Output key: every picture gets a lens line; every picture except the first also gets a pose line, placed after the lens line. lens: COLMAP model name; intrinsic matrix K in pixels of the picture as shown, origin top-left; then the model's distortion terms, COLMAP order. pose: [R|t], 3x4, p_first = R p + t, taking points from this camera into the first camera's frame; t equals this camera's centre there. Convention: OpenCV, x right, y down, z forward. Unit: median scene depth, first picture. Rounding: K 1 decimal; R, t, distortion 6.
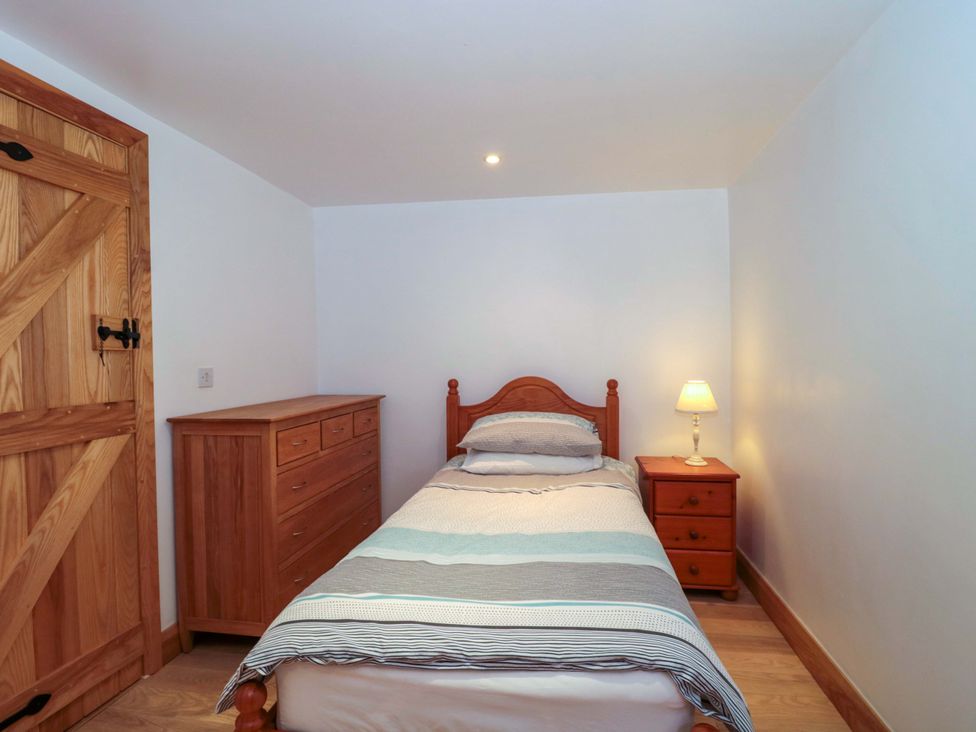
lens RADIAL K [[508.3, 0, 488.0], [0, 508.3, 366.0], [0, 0, 1]] dist [0.002158, -0.013959]
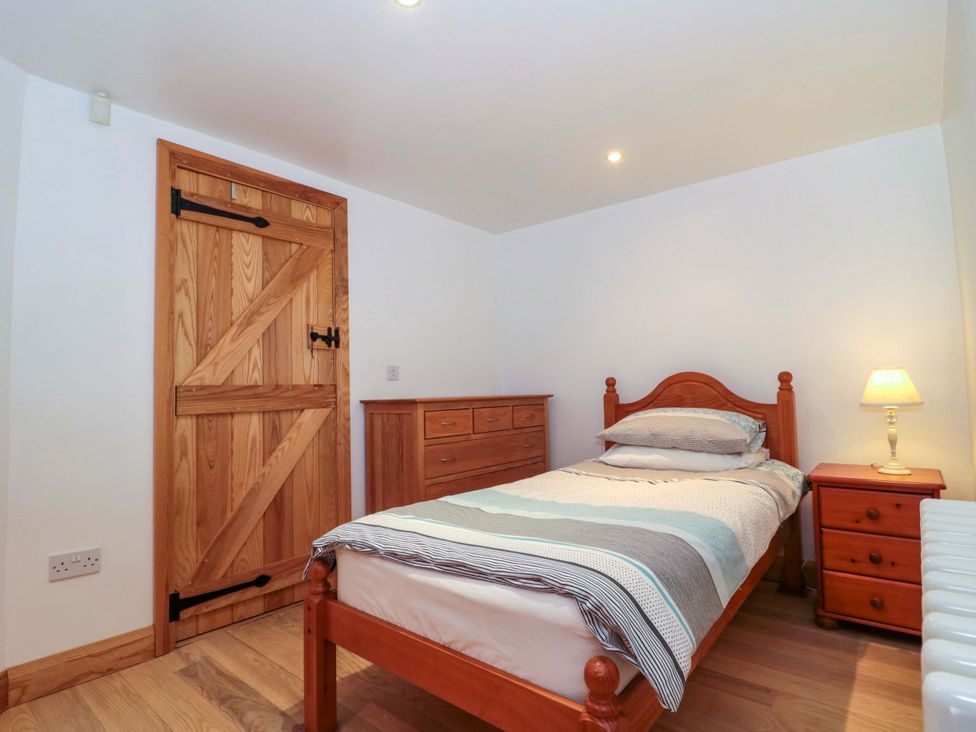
lens RADIAL K [[508.3, 0, 488.0], [0, 508.3, 366.0], [0, 0, 1]] dist [0.002158, -0.013959]
pose [[0.859092, -0.034758, -0.510640, 0.392579], [0.004552, 0.998171, -0.060286, 0.103509], [0.511801, 0.049466, 0.857679, 0.002946]]
